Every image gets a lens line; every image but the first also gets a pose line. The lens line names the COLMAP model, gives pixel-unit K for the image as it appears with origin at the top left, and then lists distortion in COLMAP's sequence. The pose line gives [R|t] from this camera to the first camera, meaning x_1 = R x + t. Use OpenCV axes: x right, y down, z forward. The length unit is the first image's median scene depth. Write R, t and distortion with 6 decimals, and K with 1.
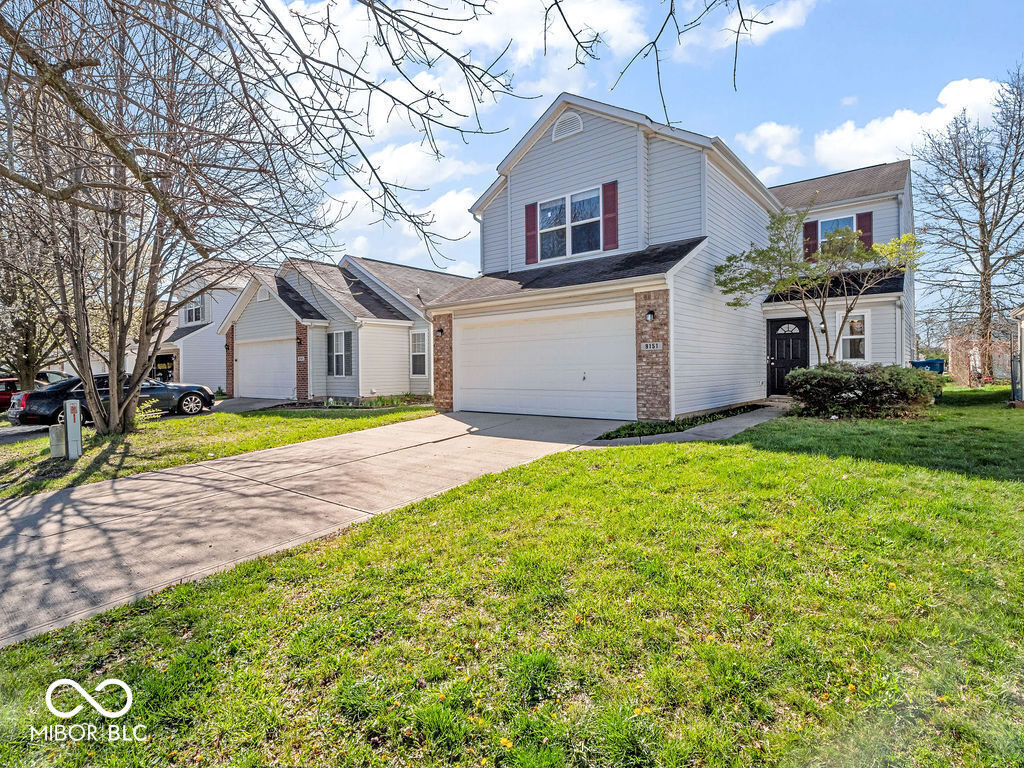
lens RADIAL K [[512.9, 0, 512.3], [0, 512.9, 369.0], [0, 0, 1]] dist [-0.013440, -0.001352]
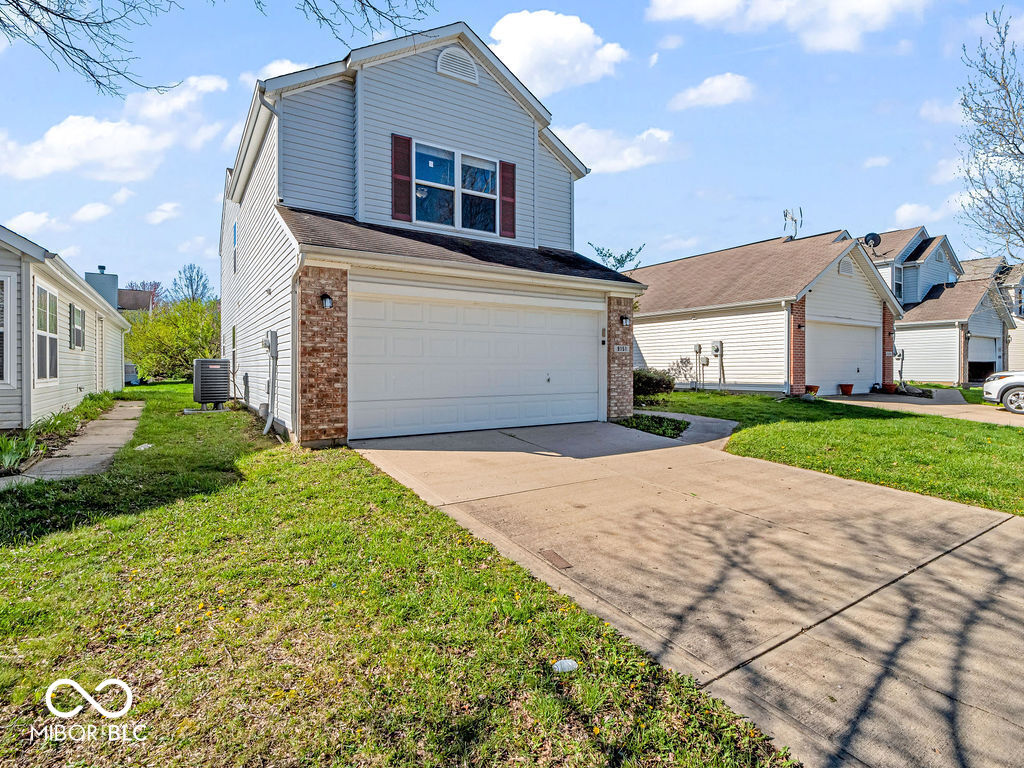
lens RADIAL K [[521.7, 0, 509.4], [0, 521.7, 366.1], [0, 0, 1]] dist [0.000380, -0.013513]
pose [[0.298671, 0.014597, 0.954244, -0.635453], [-0.002410, 0.999891, -0.014541, 0.006142], [-0.954353, 0.002043, 0.298674, 0.678506]]
